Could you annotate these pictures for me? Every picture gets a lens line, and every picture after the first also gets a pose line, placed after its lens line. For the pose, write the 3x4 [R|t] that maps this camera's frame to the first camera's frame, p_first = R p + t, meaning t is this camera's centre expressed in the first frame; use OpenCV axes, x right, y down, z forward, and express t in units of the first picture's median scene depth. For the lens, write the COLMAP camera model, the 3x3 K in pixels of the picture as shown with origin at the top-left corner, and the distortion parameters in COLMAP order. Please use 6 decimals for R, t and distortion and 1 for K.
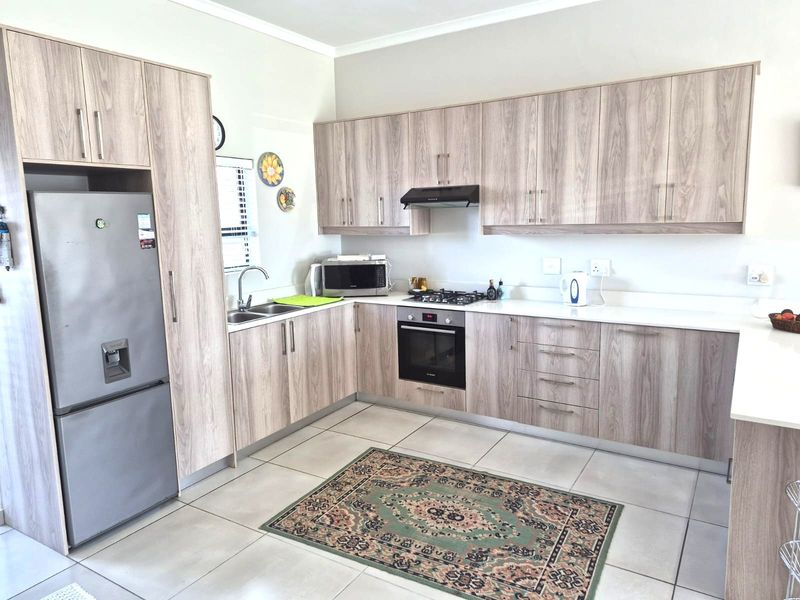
lens RADIAL K [[553.5, 0, 406.8], [0, 553.5, 289.3], [0, 0, 1]] dist [0.069577, -0.068865]
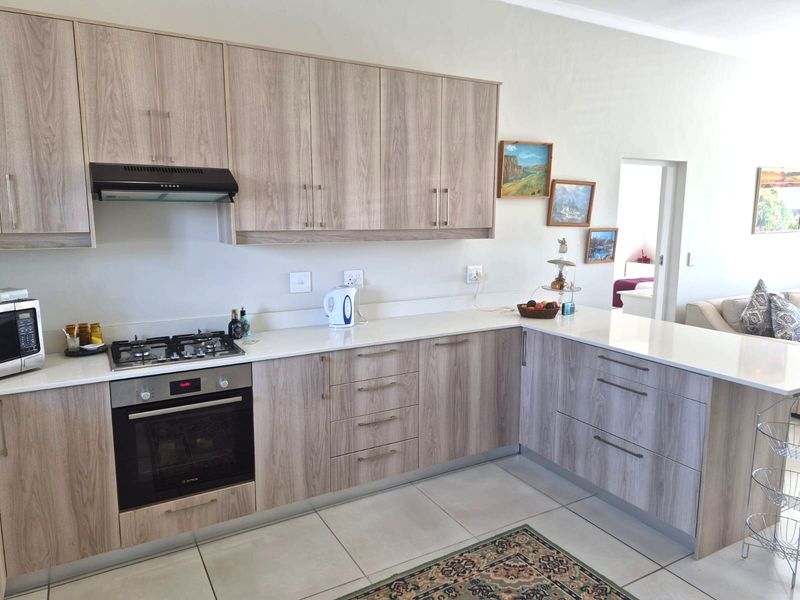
lens RADIAL K [[539.6, 0, 403.8], [0, 539.6, 293.8], [0, 0, 1]] dist [0.054599, -0.044257]
pose [[0.480927, -0.106257, 0.870298, -0.379251], [0.105081, 0.992460, 0.063104, -0.065909], [-0.870441, 0.061103, 0.488467, 0.558032]]
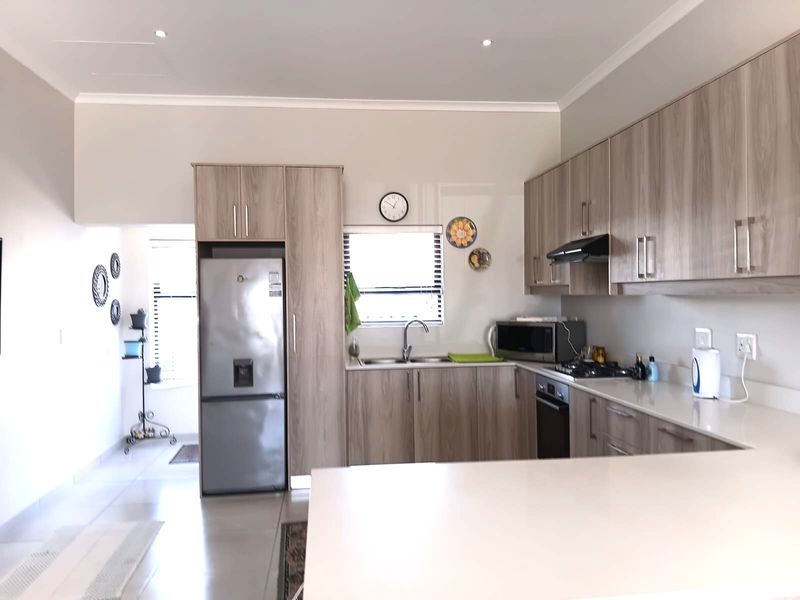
lens RADIAL K [[625.1, 0, 401.2], [0, 625.1, 297.9], [0, 0, 1]] dist [0.061848, -0.128869]
pose [[0.620434, 0.017996, -0.784052, 0.732078], [-0.104966, 0.992647, -0.060277, -0.007125], [0.777202, 0.119697, 0.617762, 0.216774]]
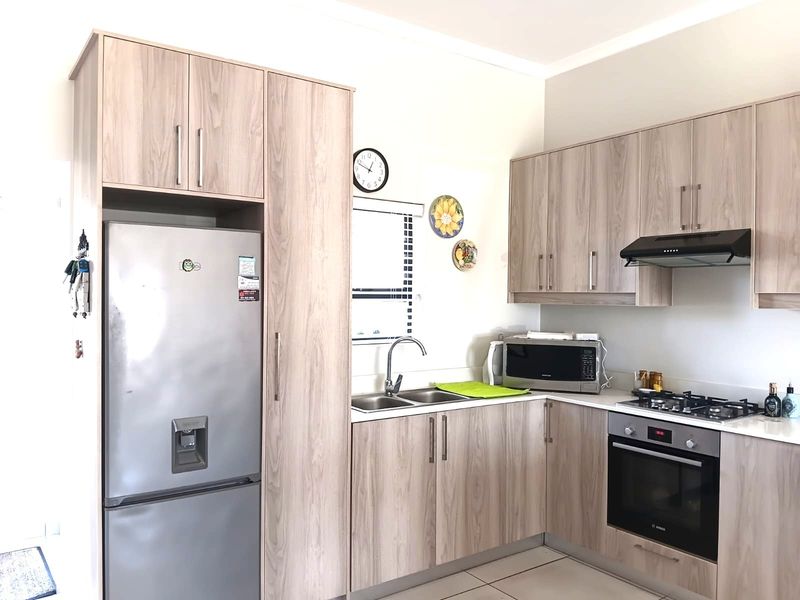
lens RADIAL K [[625.1, 0, 396.6], [0, 625.1, 297.6], [0, 0, 1]] dist [0.061848, -0.128869]
pose [[0.914138, 0.030427, -0.404259, 0.058423], [-0.083090, 0.990072, -0.113370, 0.002663], [0.396796, 0.137225, 0.907591, 0.225869]]
